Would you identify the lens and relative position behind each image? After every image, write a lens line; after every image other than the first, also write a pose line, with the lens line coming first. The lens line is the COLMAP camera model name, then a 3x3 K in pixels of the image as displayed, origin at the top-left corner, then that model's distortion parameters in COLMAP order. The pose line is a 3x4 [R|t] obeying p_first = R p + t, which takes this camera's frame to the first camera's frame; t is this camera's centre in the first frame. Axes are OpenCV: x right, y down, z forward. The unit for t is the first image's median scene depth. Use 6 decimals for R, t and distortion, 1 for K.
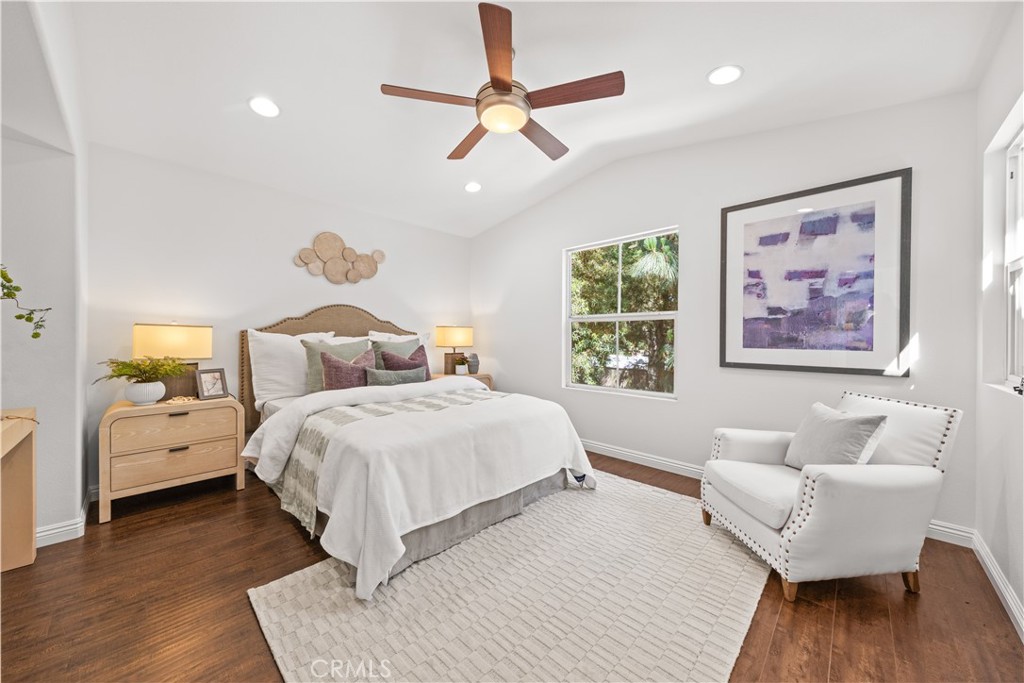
lens RADIAL K [[363.2, 0, 509.3], [0, 363.2, 340.3], [0, 0, 1]] dist [-0.002063, -0.000416]
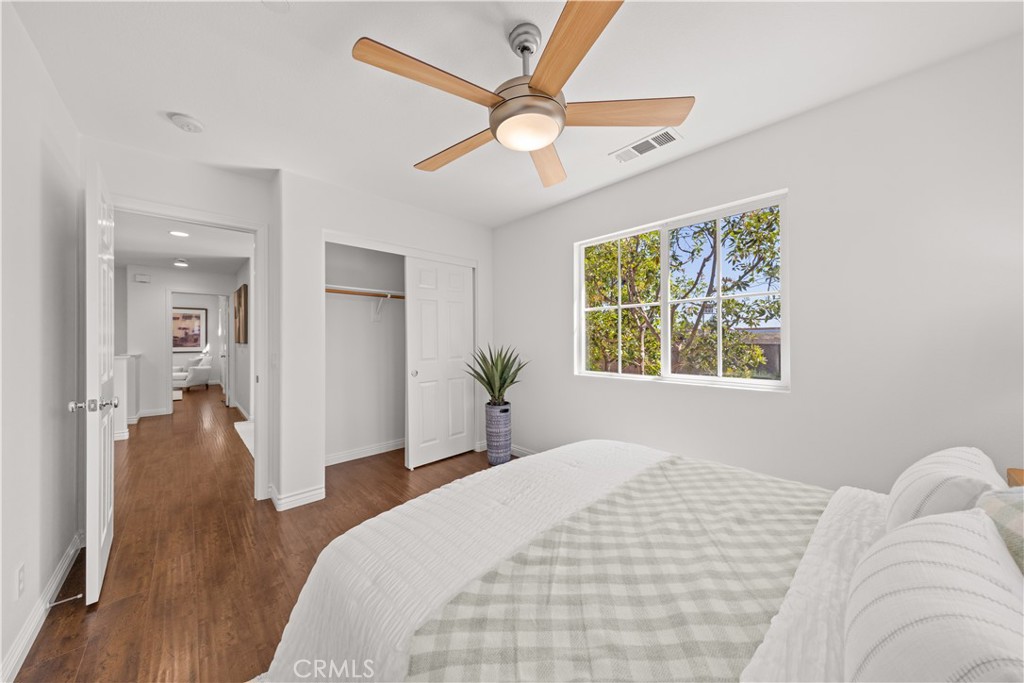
lens RADIAL K [[342.9, 0, 503.6], [0, 342.9, 340.0], [0, 0, 1]] dist [-0.000122, 0.000001]
pose [[0.044535, -0.001380, 0.999007, -2.740963], [0.004186, 0.999991, 0.001195, -0.043575], [-0.998999, 0.004128, 0.044541, -2.630112]]
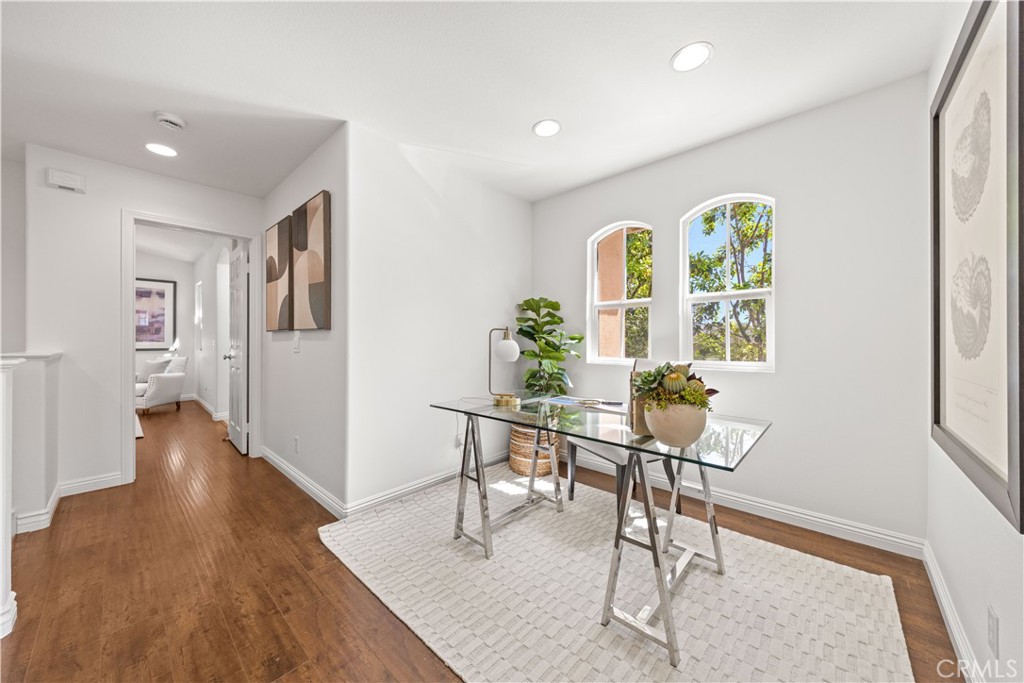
lens RADIAL K [[363.2, 0, 512.1], [0, 363.2, 339.6], [0, 0, 1]] dist [-0.002063, -0.000416]
pose [[-0.033643, -0.004109, 0.999425, -1.712665], [-0.000911, 0.999991, 0.004080, -0.003640], [-0.999434, -0.000773, -0.033646, -1.447907]]
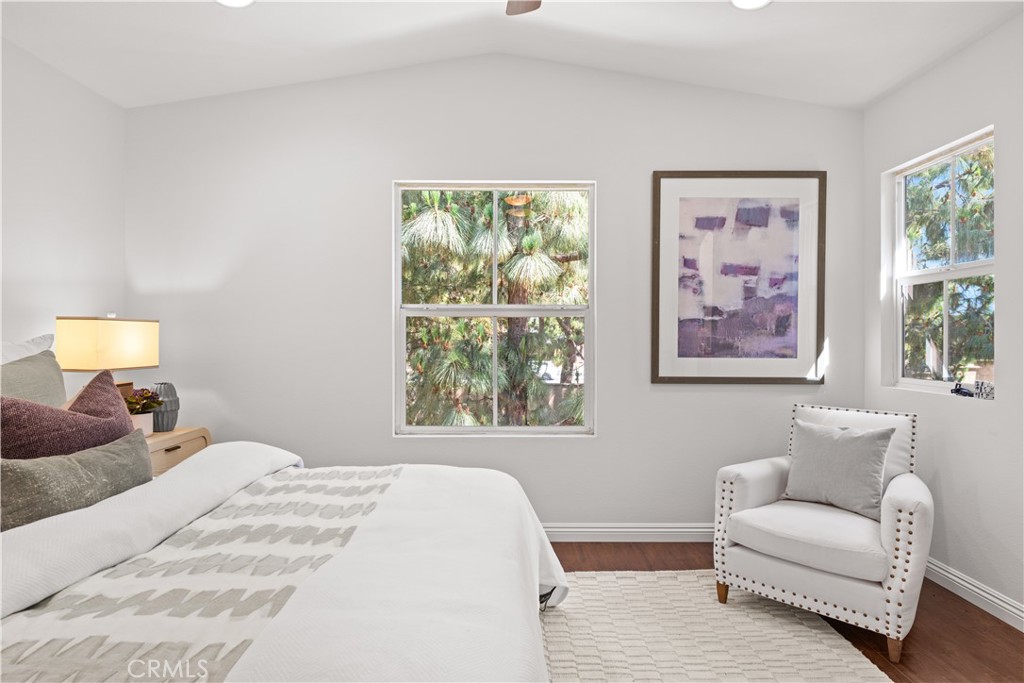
lens RADIAL K [[552.9, 0, 509.8], [0, 552.9, 342.2], [0, 0, 1]] dist [0.014194, 0.001333]
pose [[0.706041, -0.009197, 0.708112, -0.485351], [0.006972, 0.999957, 0.006036, -0.022694], [-0.708137, 0.000676, 0.706075, 0.456785]]
